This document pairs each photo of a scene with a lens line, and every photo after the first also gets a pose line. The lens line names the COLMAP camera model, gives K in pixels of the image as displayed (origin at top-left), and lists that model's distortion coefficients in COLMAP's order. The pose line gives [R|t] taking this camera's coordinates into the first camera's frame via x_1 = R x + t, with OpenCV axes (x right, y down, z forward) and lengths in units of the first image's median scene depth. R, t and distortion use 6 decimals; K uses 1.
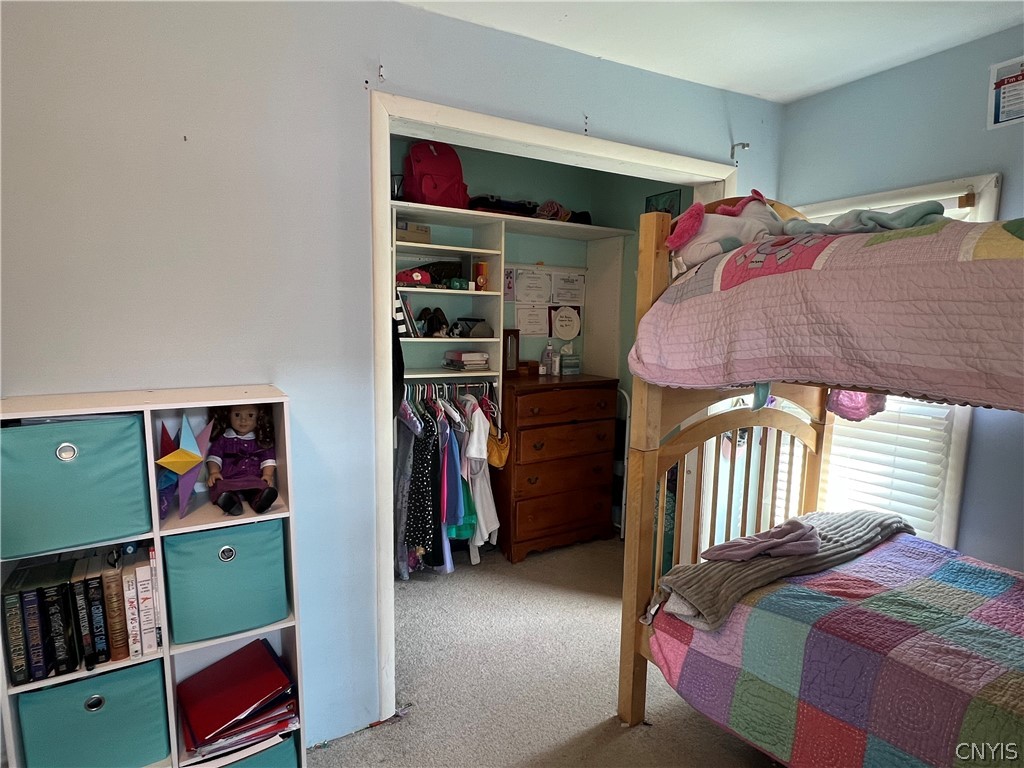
lens RADIAL K [[579.8, 0, 510.8], [0, 579.8, 391.1], [0, 0, 1]] dist [-0.003012, -0.000573]
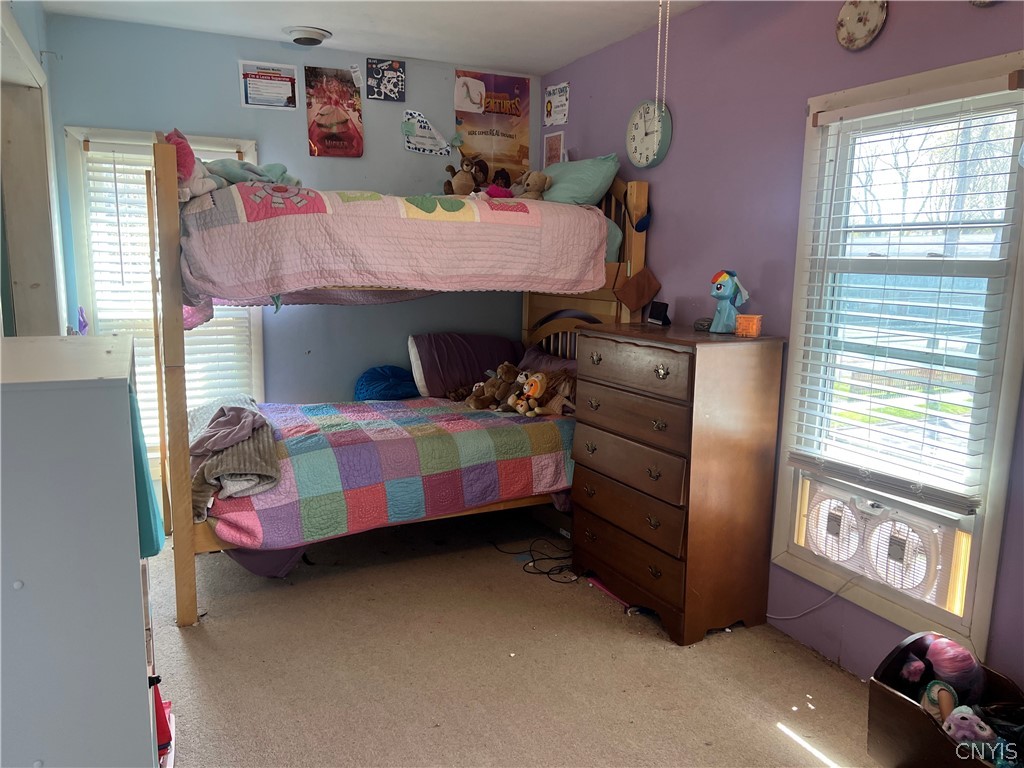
lens RADIAL K [[752.3, 0, 510.1], [0, 752.3, 382.2], [0, 0, 1]] dist [0.007688, -0.018467]
pose [[0.093197, -0.173826, 0.980357, -1.211598], [0.104681, 0.980895, 0.163970, -0.037414], [-0.990129, 0.087343, 0.109613, 0.264305]]
